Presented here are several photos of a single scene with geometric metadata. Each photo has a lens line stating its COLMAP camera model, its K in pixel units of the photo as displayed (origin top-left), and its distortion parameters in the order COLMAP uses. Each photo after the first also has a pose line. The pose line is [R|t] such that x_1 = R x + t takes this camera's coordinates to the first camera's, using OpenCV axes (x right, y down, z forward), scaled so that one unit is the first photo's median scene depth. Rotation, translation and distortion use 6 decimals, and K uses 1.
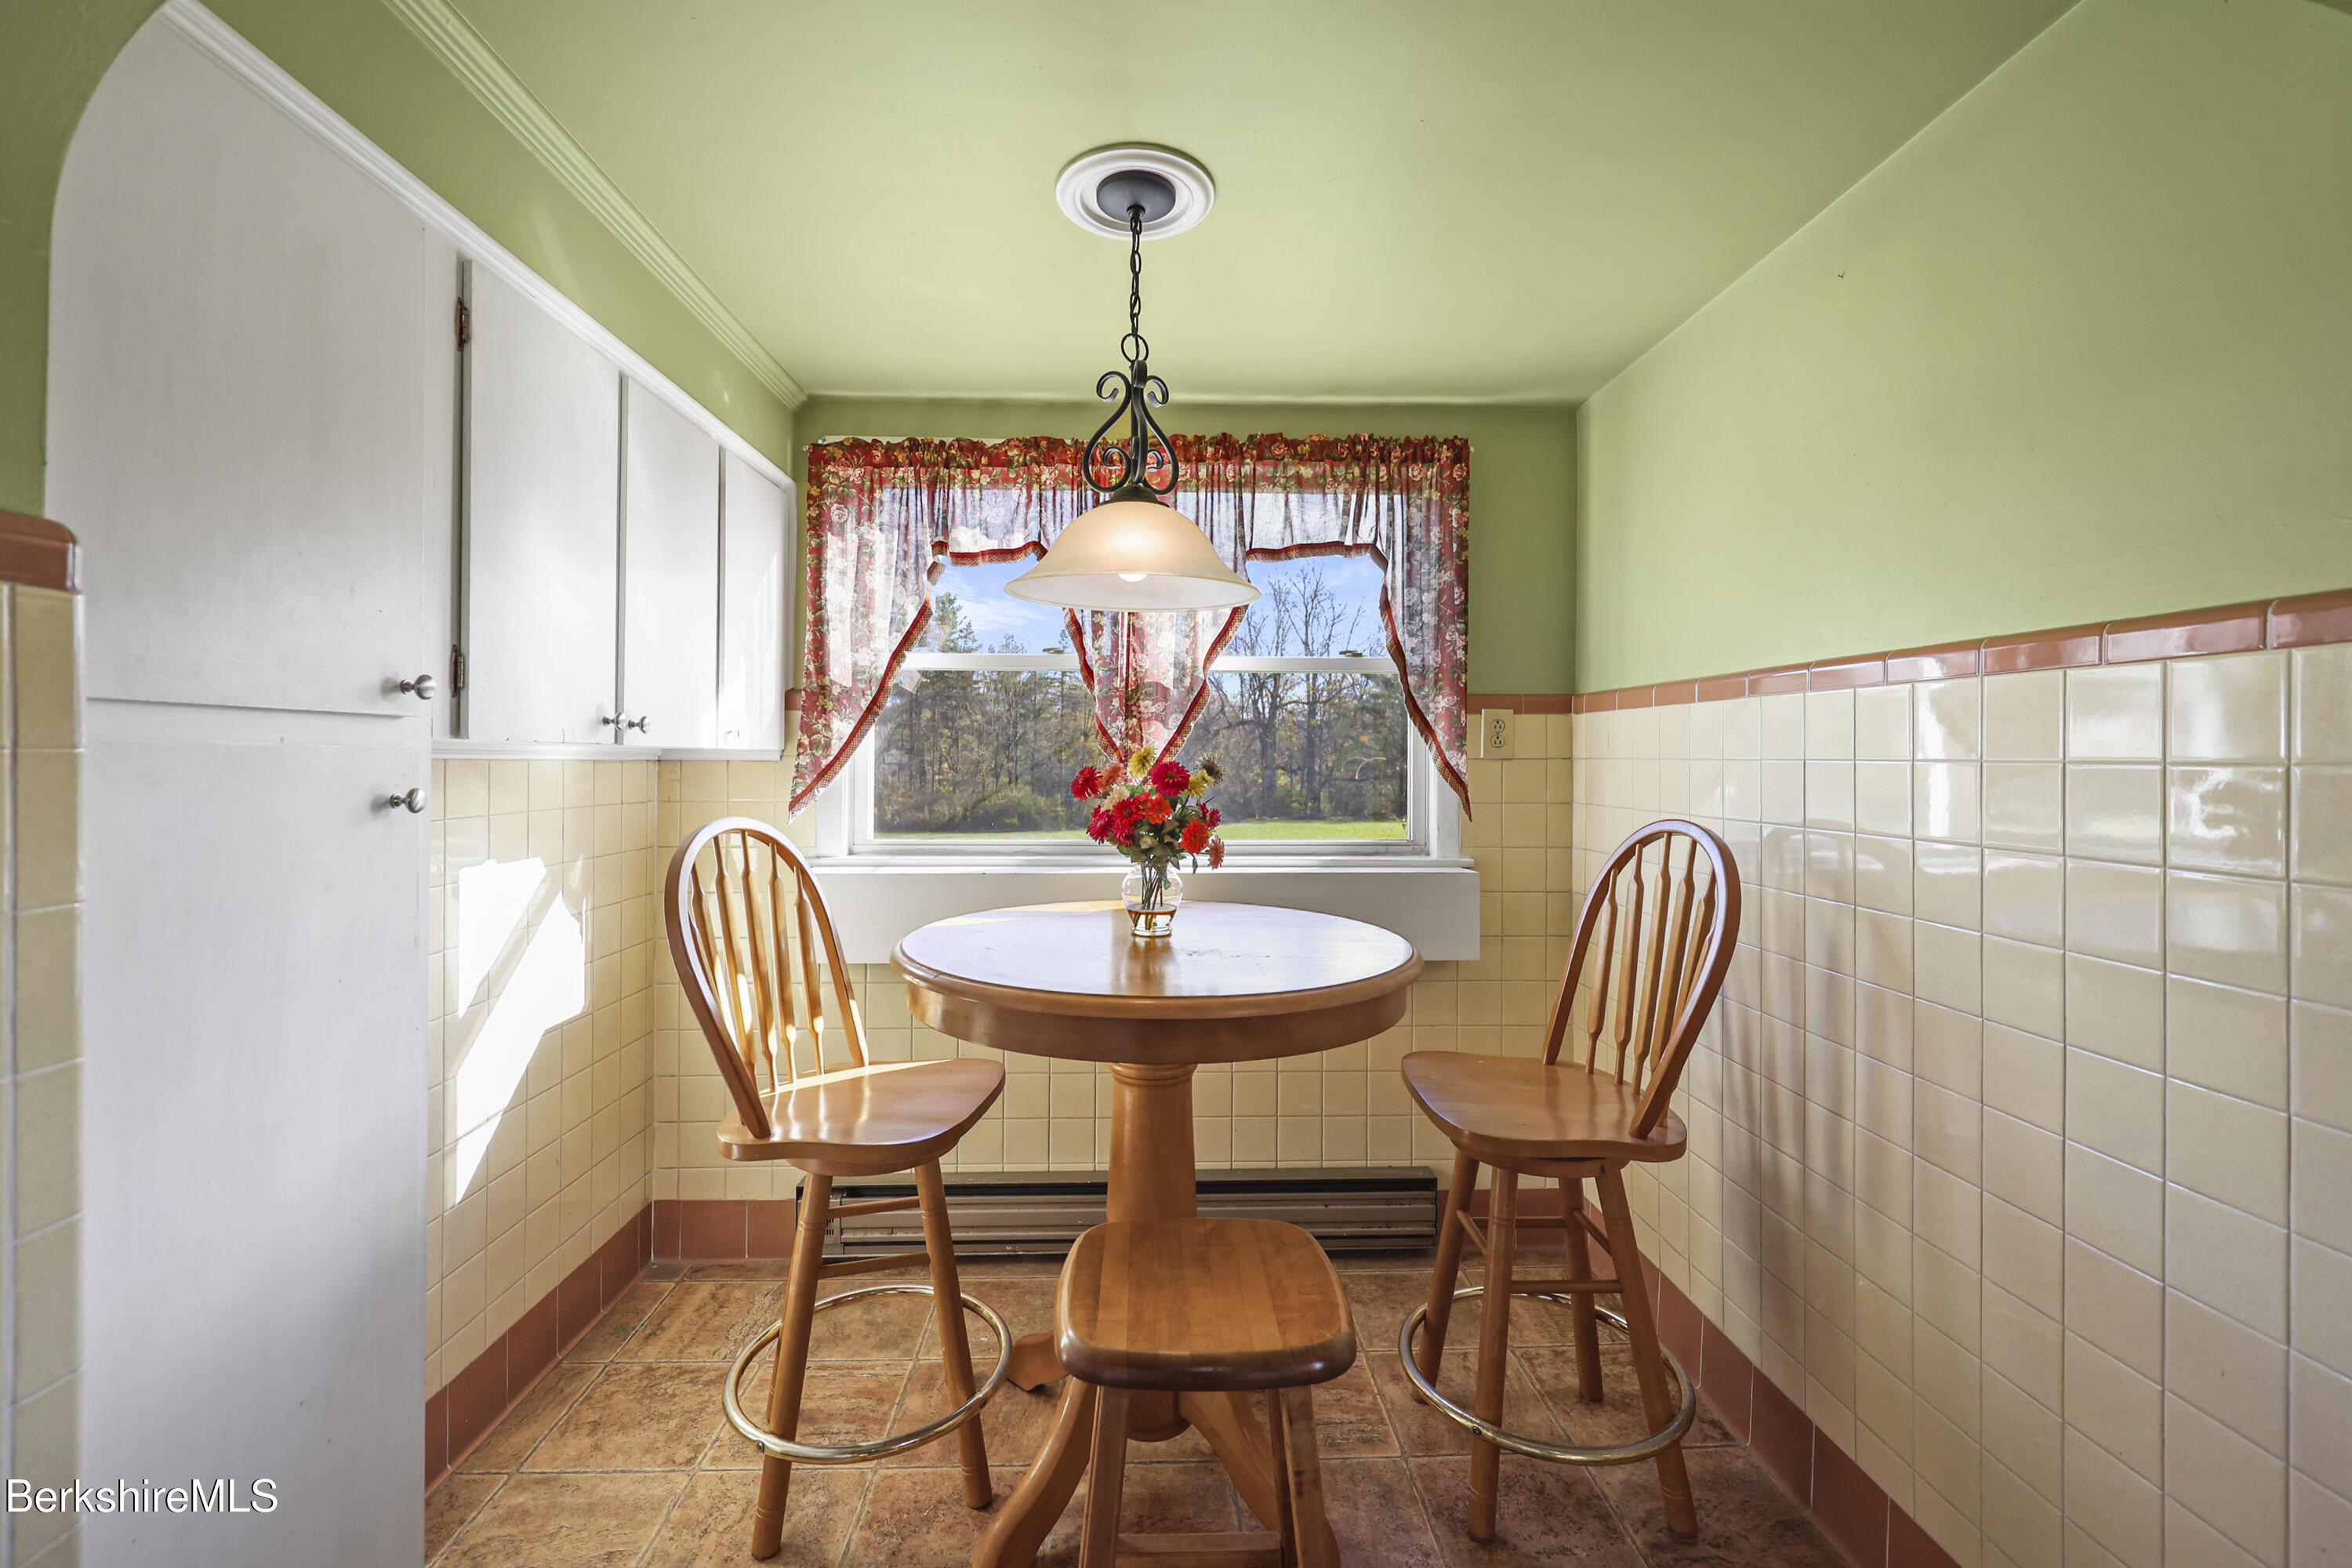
lens RADIAL K [[954.7, 0, 1166.4], [0, 954.7, 754.7], [0, 0, 1]] dist [-0.002656, -0.000160]
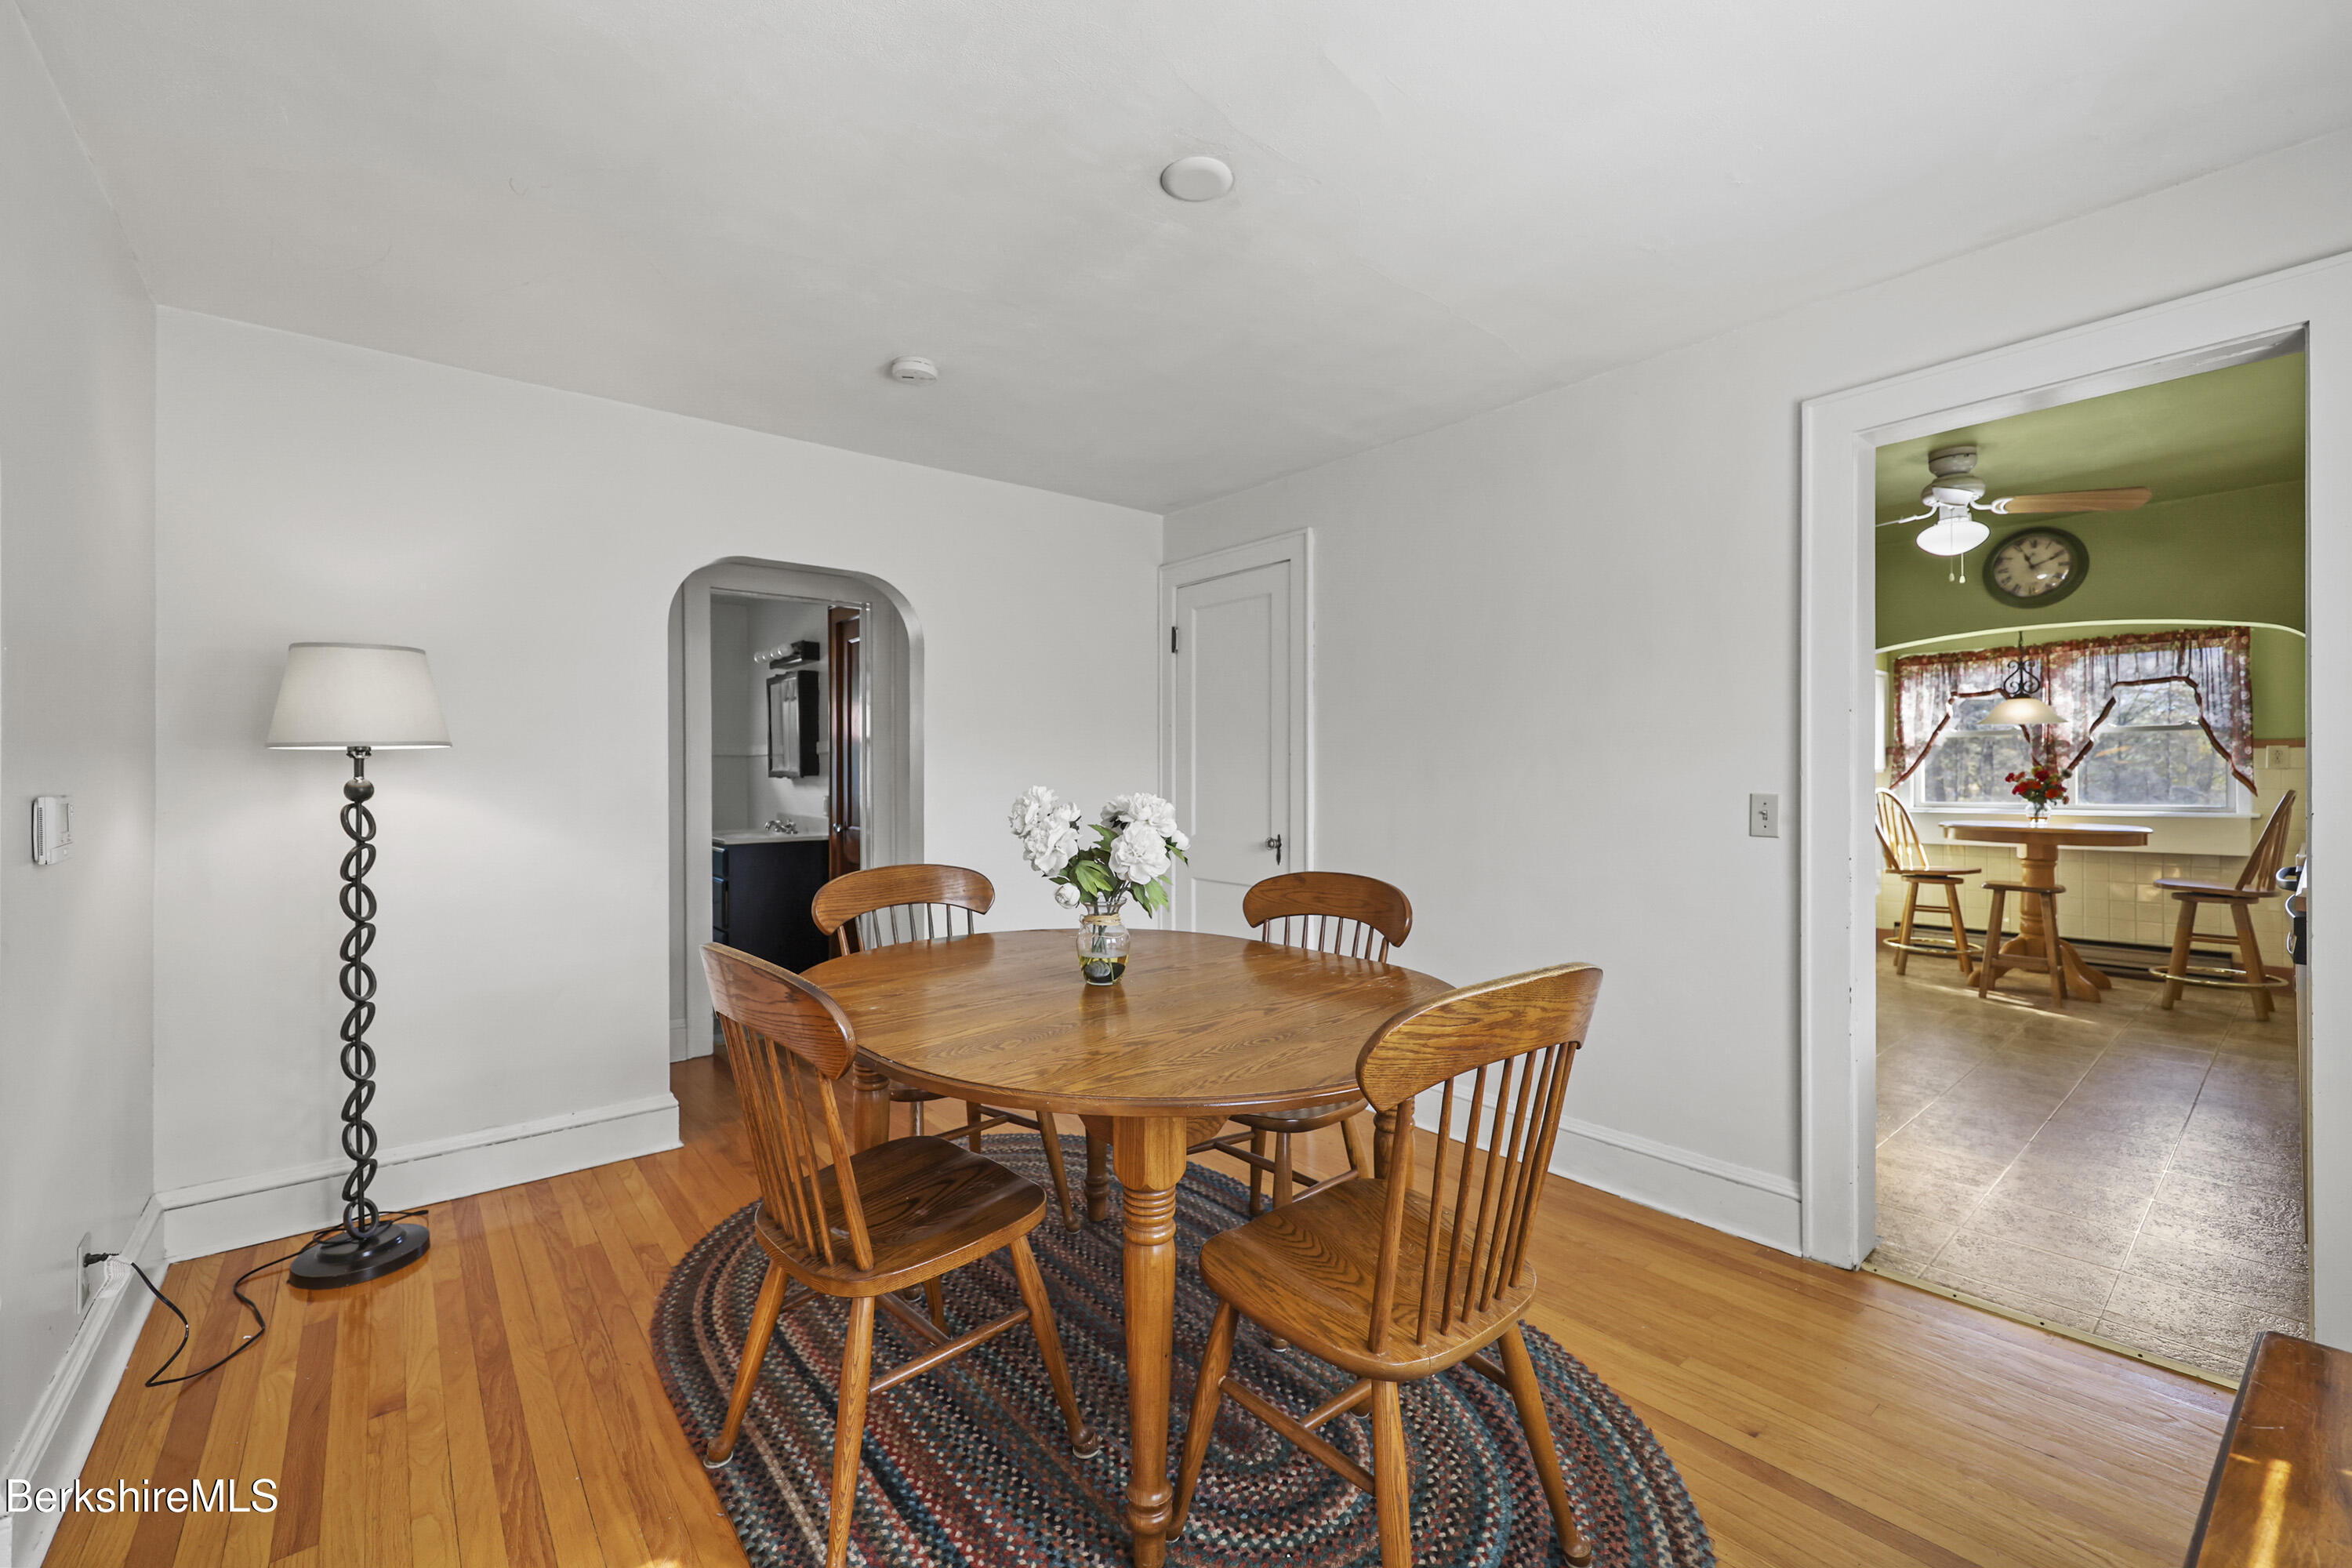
lens RADIAL K [[954.7, 0, 1172.9], [0, 954.7, 768.5], [0, 0, 1]] dist [-0.002656, -0.000160]
pose [[0.598921, -0.014579, -0.800675, 0.588529], [0.007560, 0.999893, -0.012552, 0.012801], [0.800772, 0.001465, 0.598967, -2.357255]]
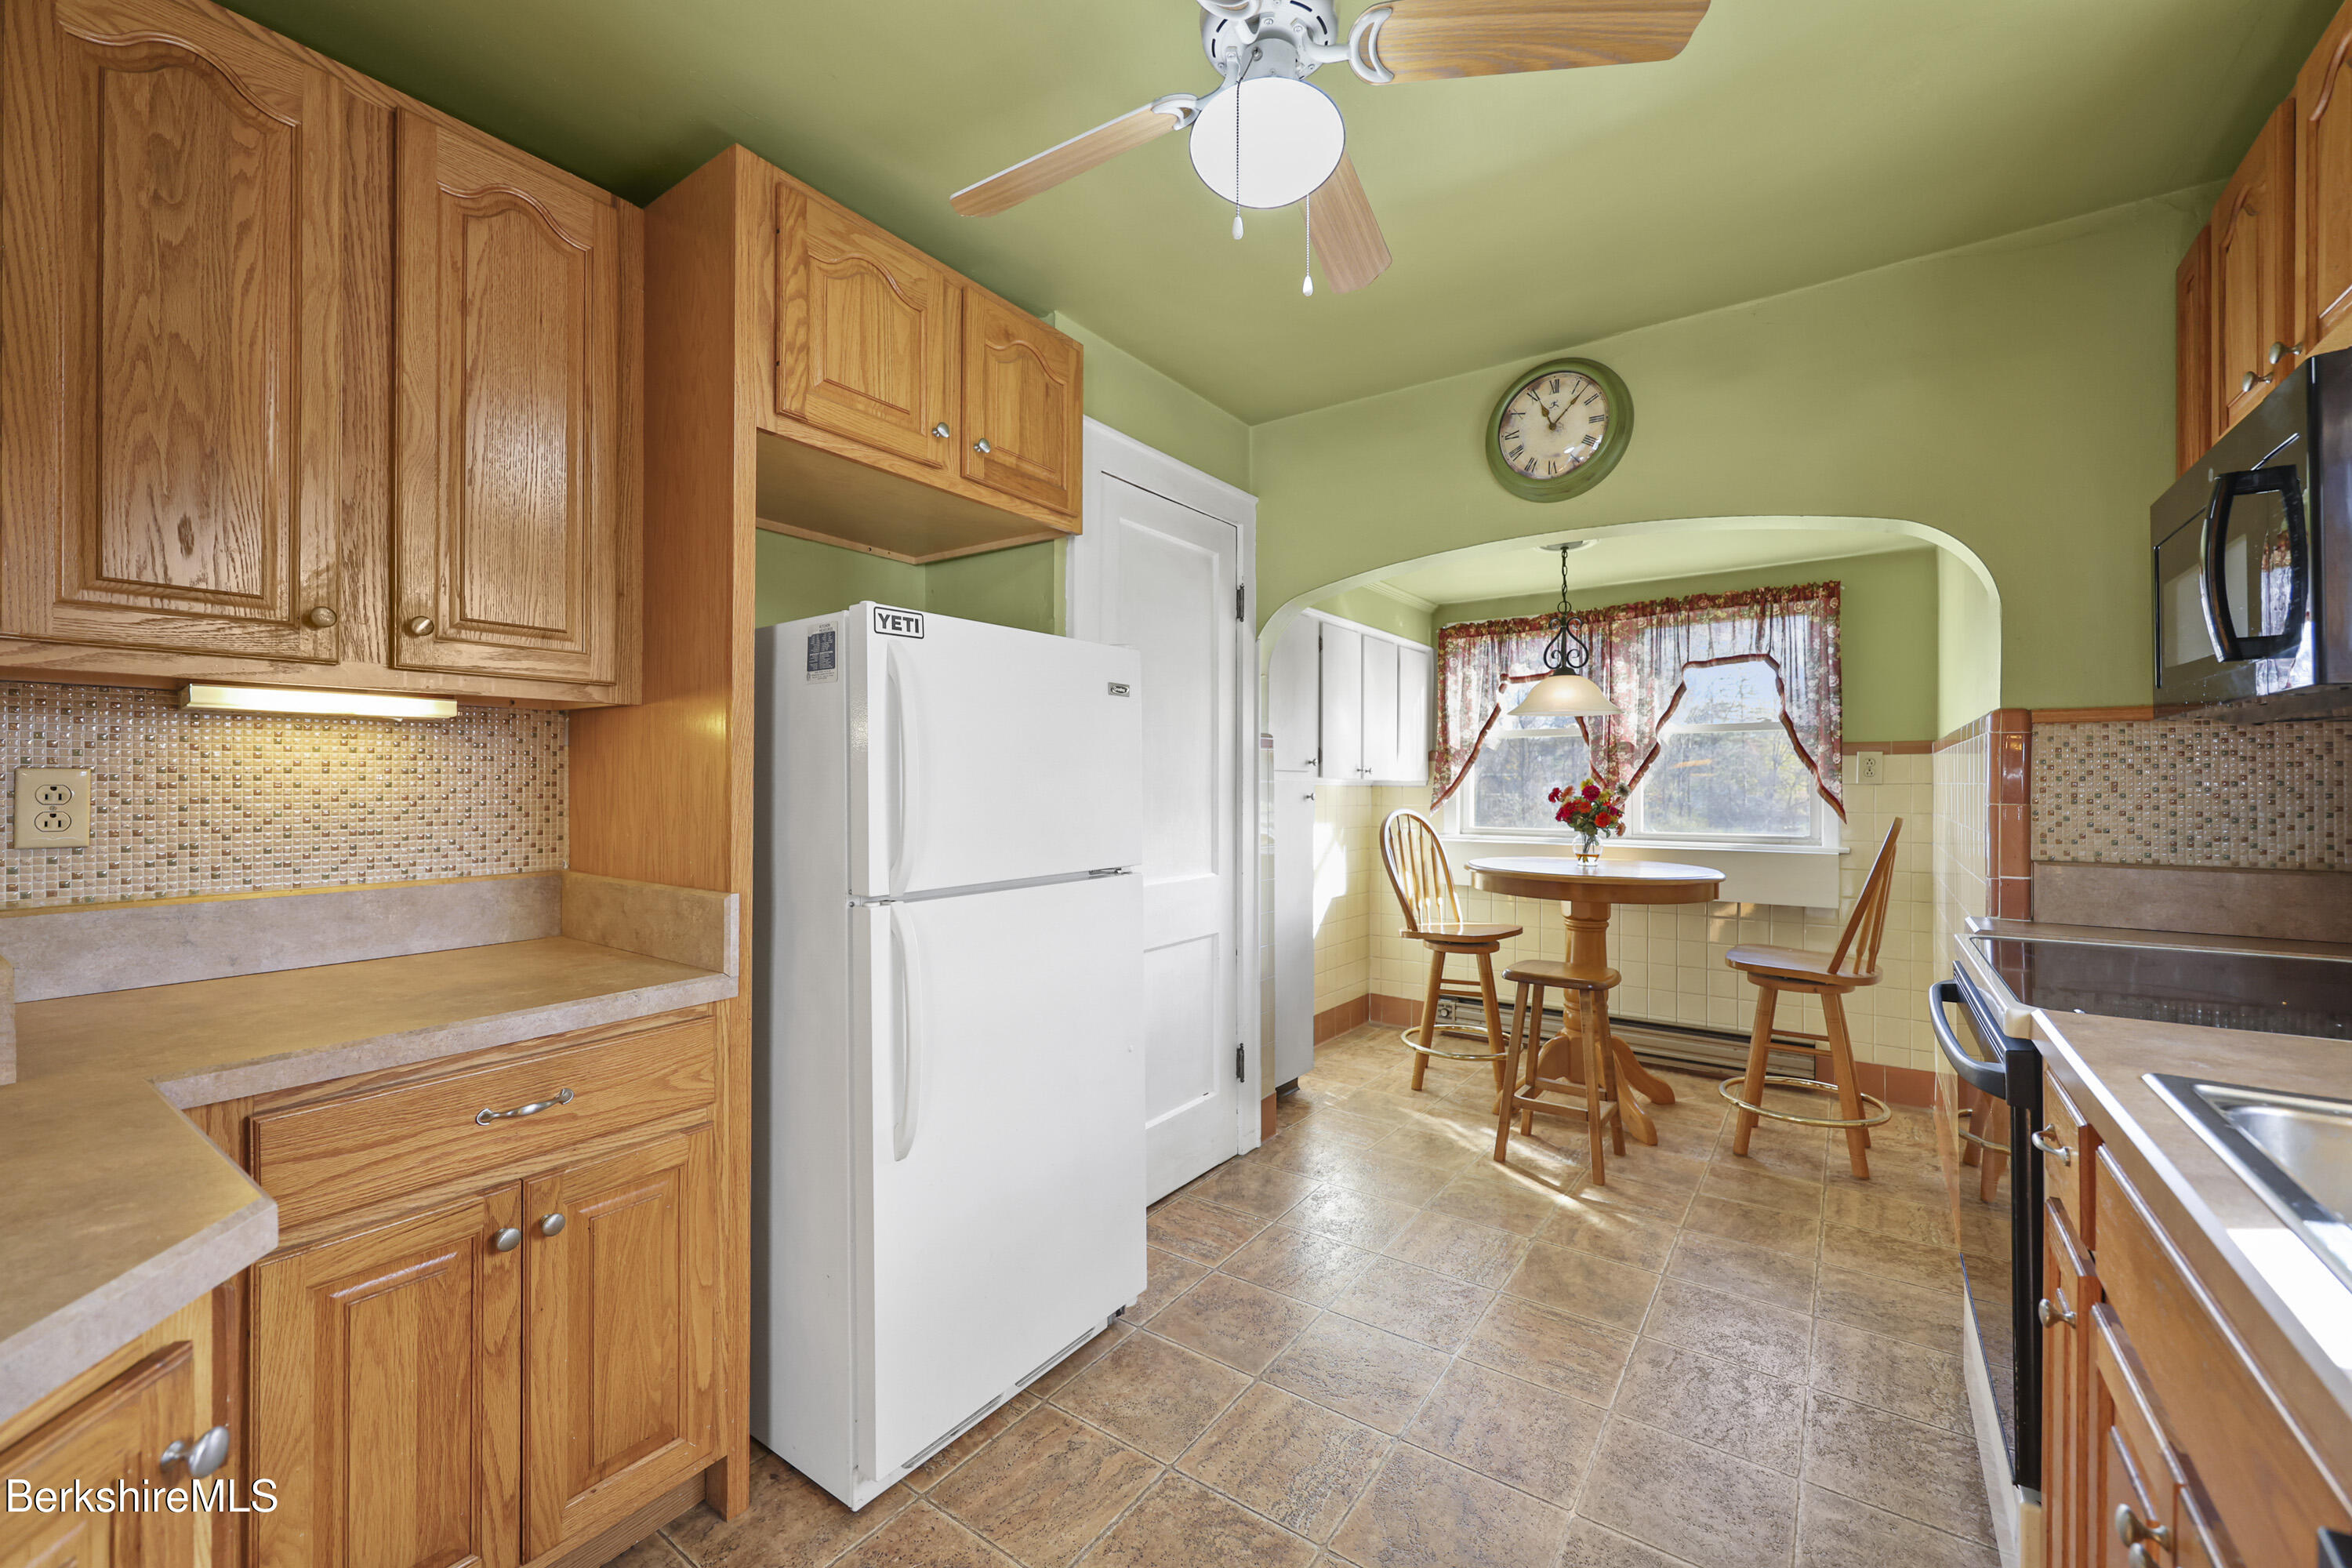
lens RADIAL K [[954.7, 0, 1175.9], [0, 954.7, 777.3], [0, 0, 1]] dist [-0.002656, -0.000160]
pose [[0.789165, -0.008651, -0.614120, 0.419320], [0.002322, 0.999936, -0.011103, 0.007849], [0.614176, 0.007336, 0.789135, -0.922860]]
